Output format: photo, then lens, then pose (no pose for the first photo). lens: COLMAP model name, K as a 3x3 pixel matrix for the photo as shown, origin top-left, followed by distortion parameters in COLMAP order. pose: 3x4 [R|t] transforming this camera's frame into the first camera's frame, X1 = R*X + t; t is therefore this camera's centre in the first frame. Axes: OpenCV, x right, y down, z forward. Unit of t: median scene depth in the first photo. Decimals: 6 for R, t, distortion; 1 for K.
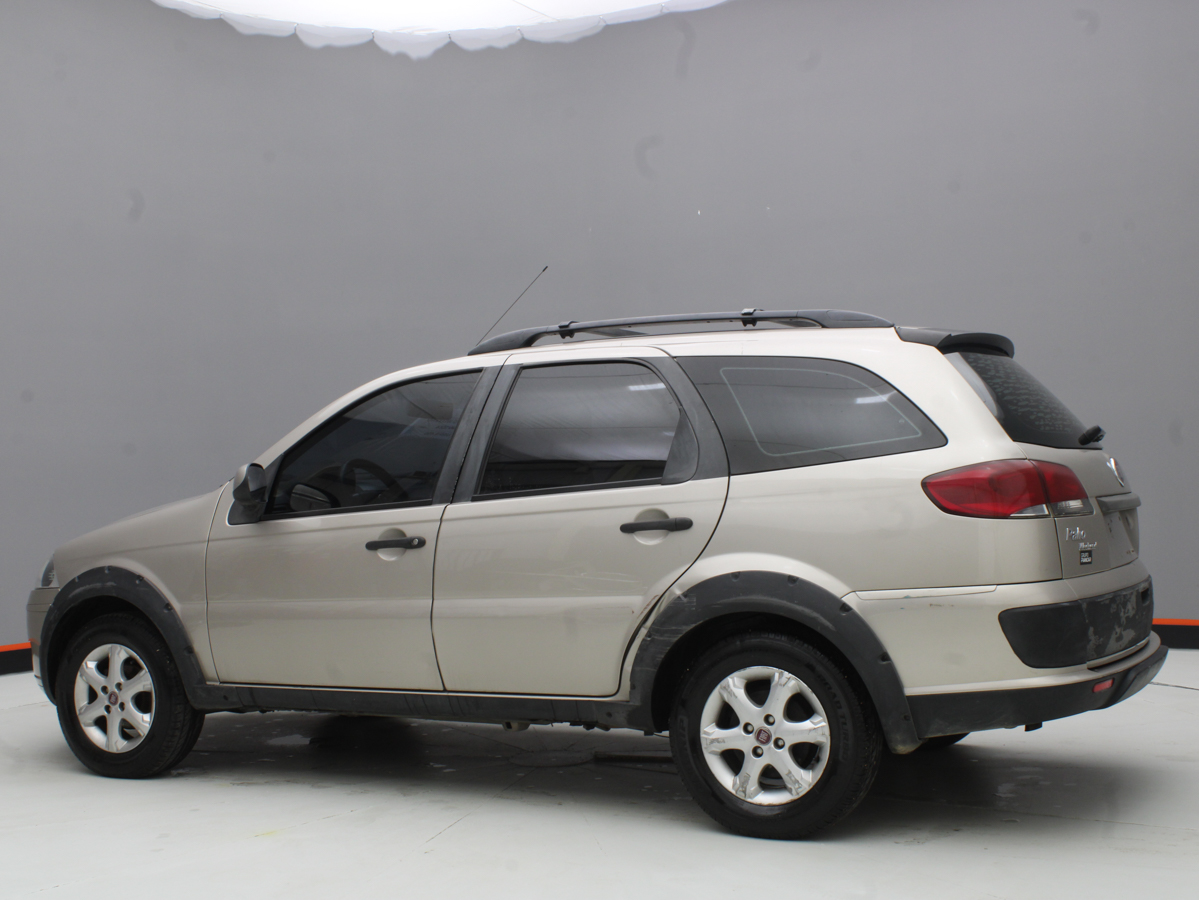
lens RADIAL K [[1528.8, 0, 599.5], [0, 1528.8, 450.0], [0, 0, 1]] dist [-0.093620, 0.027676]
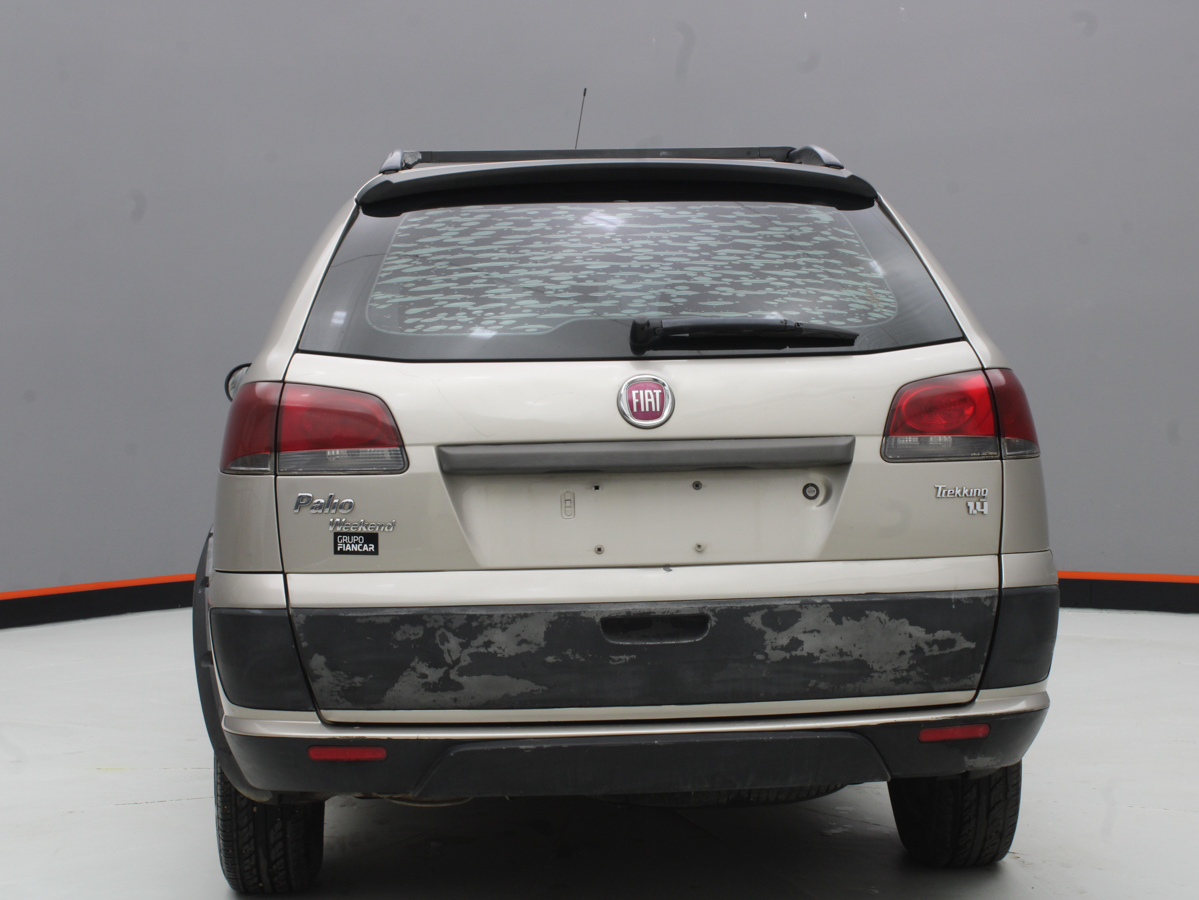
lens RADIAL K [[2107.9, 0, 599.5], [0, 2107.9, 450.0], [0, 0, 1]] dist [-0.044441, -0.030449]
pose [[0.517001, 0.045606, -0.854769, 0.967362], [0.020796, 0.997616, 0.065805, -0.018246], [0.855732, -0.051797, 0.514820, 0.570551]]
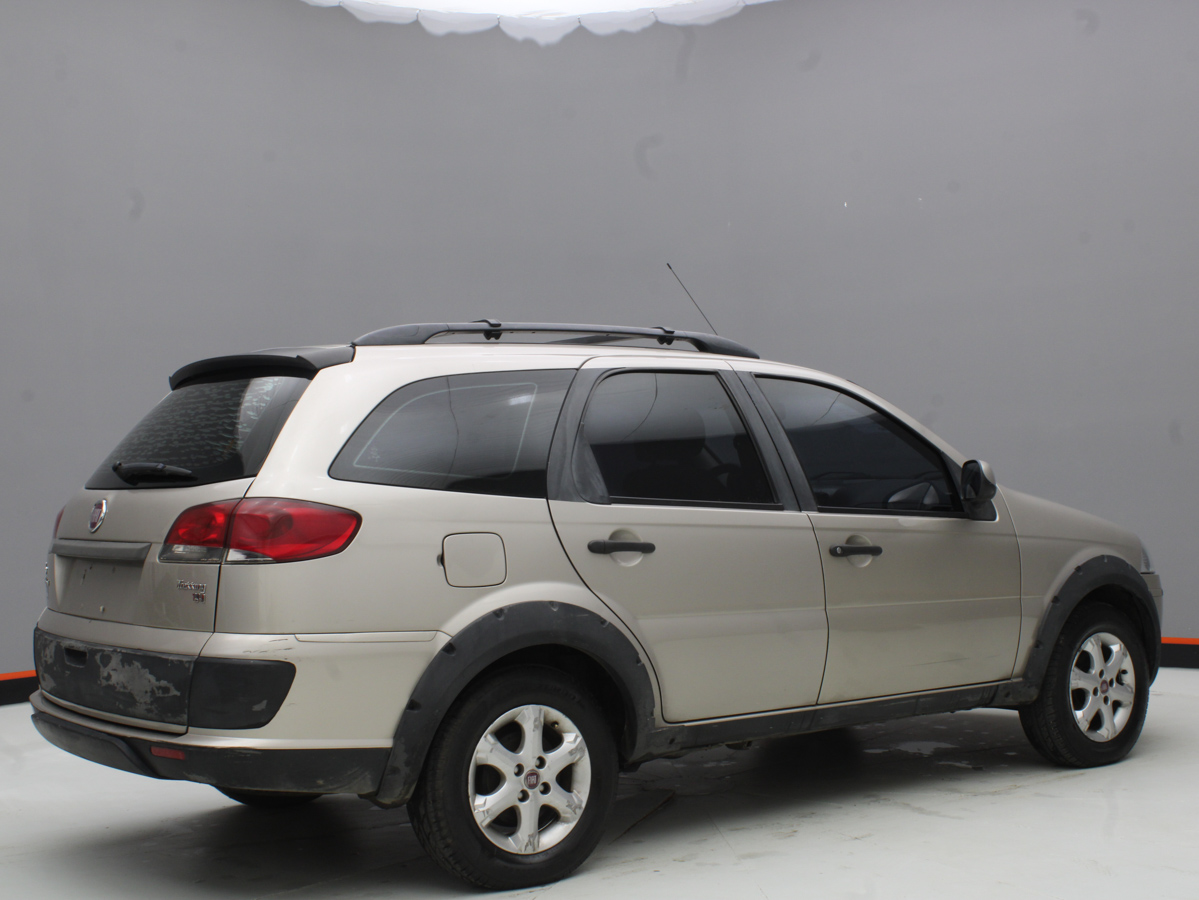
lens RADIAL K [[1615.3, 0, 599.5], [0, 1615.3, 450.0], [0, 0, 1]] dist [-0.079934, 0.072758]
pose [[-0.435962, 0.022005, -0.899696, 1.034505], [0.050182, 0.998740, 0.000110, -0.009189], [0.898565, -0.045101, -0.436517, 1.635214]]
